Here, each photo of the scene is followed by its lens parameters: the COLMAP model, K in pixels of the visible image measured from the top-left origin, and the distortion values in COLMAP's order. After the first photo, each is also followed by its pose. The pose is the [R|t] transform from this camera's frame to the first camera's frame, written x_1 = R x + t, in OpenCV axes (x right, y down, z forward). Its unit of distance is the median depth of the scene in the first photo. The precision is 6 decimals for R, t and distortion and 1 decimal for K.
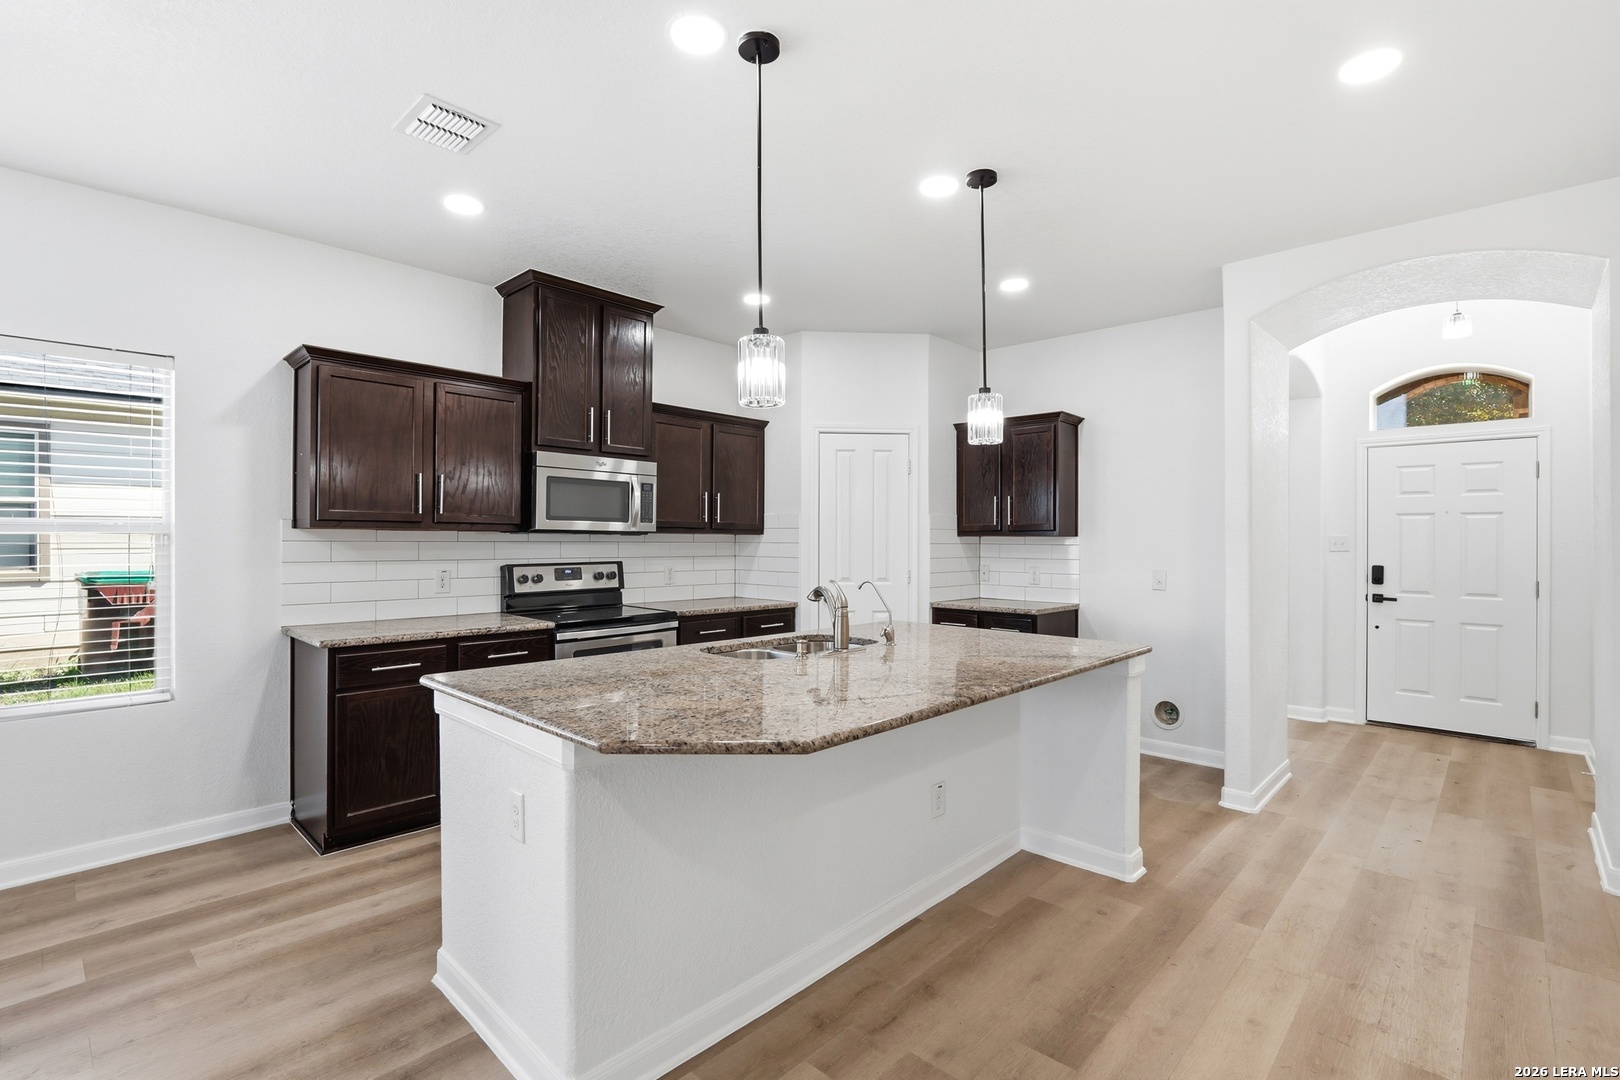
lens RADIAL K [[744.9, 0, 801.5], [0, 744.9, 538.3], [0, 0, 1]] dist [-0.008475, 0.003001]
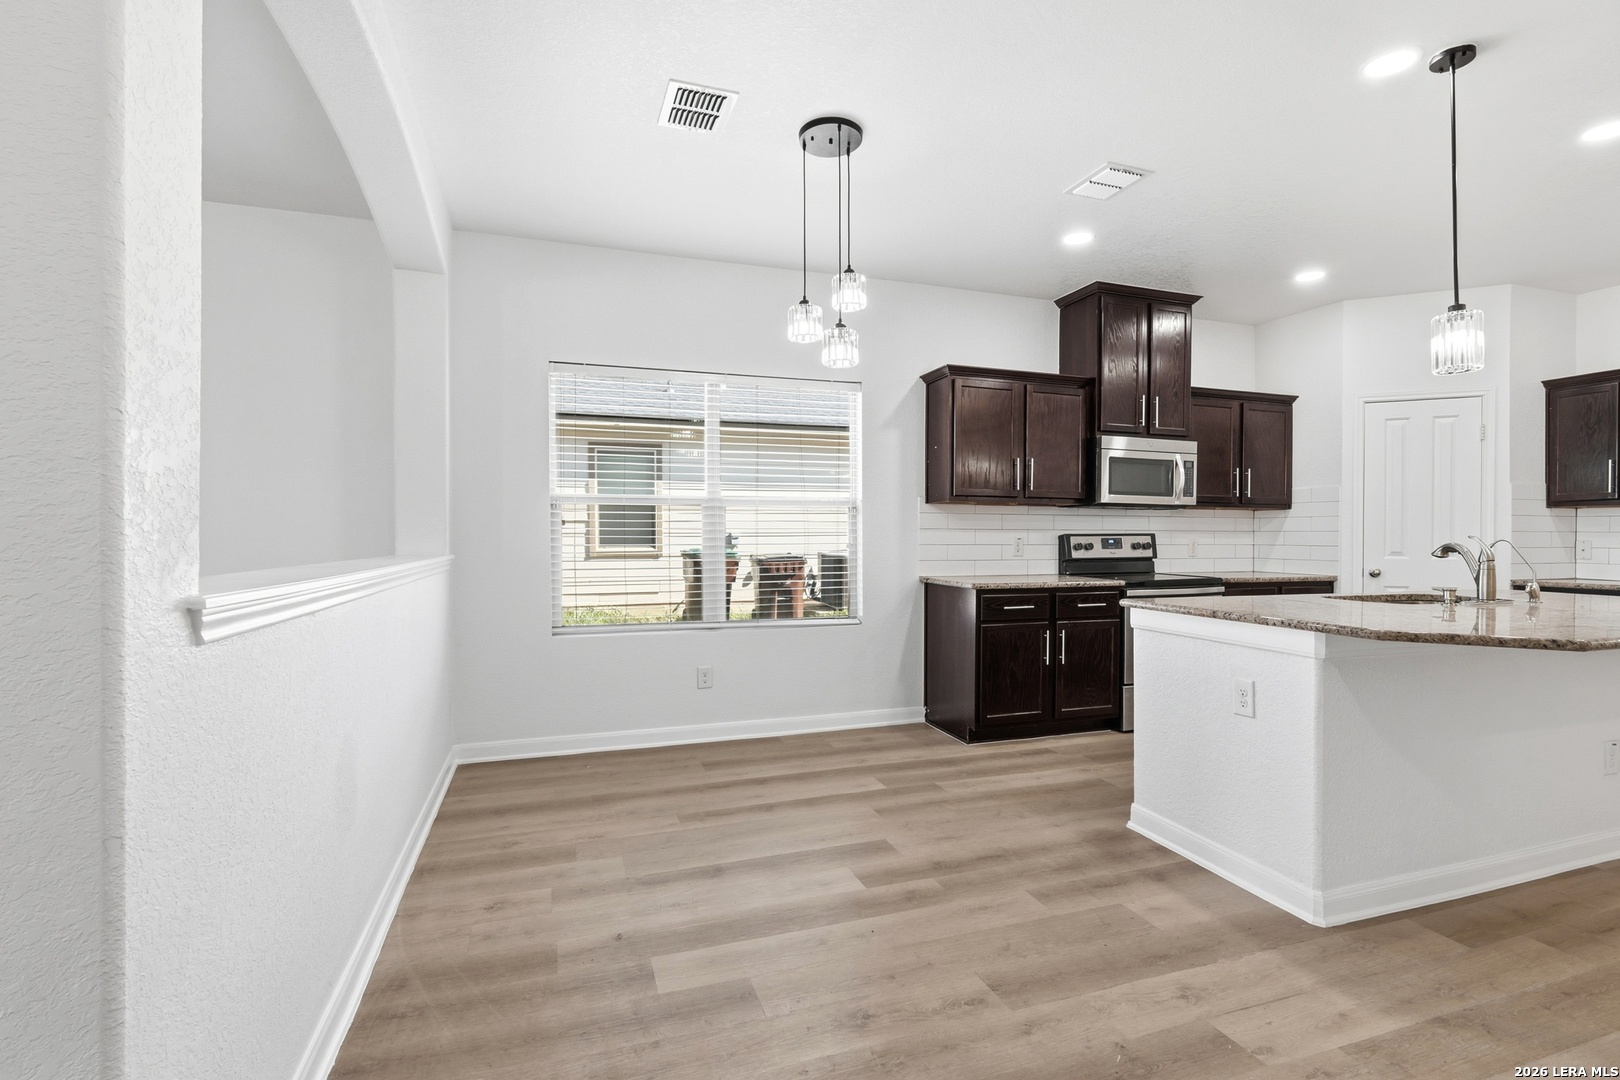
lens RADIAL K [[744.9, 0, 818.0], [0, 744.9, 543.4], [0, 0, 1]] dist [-0.008475, 0.003001]
pose [[0.889263, 0.003255, -0.457385, -0.214386], [0.002177, 0.999933, 0.011348, 0.037942], [0.457392, -0.011087, 0.889196, -0.248955]]
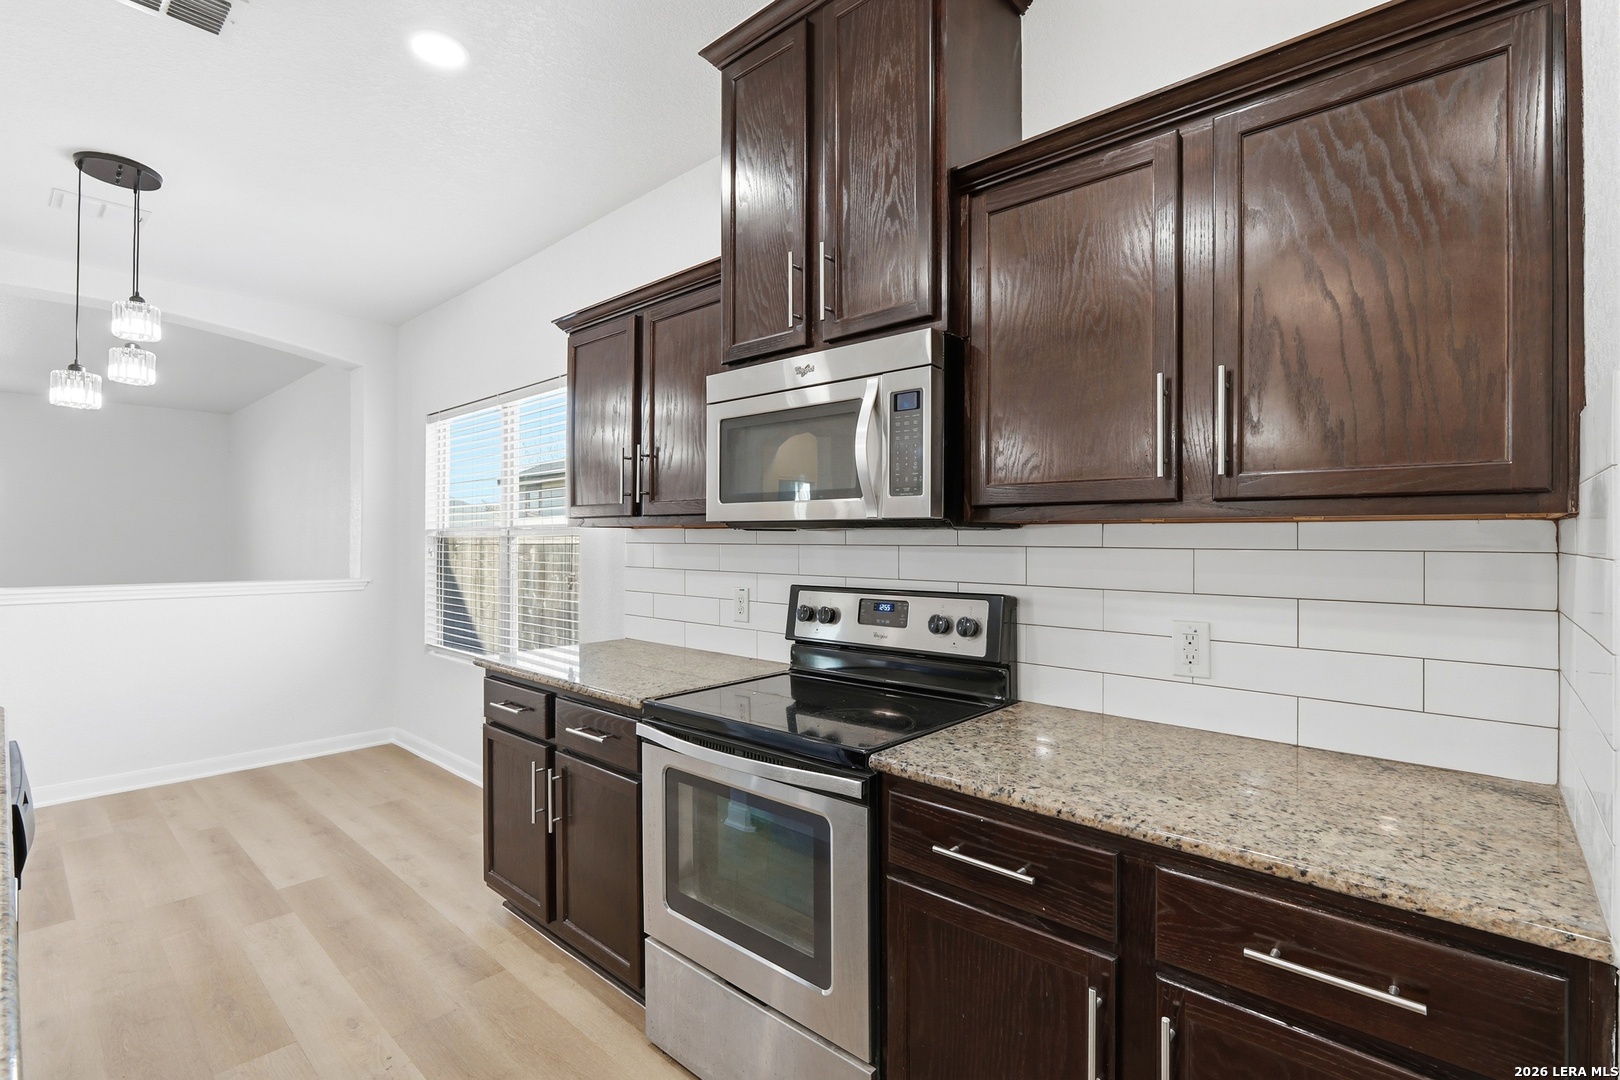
lens RADIAL K [[744.9, 0, 817.8], [0, 744.9, 536.0], [0, 0, 1]] dist [-0.008475, 0.003001]
pose [[0.024189, -0.009372, -0.999663, 0.185209], [0.001875, 0.999955, -0.009329, 0.003258], [0.999706, -0.001648, 0.024205, 1.058861]]
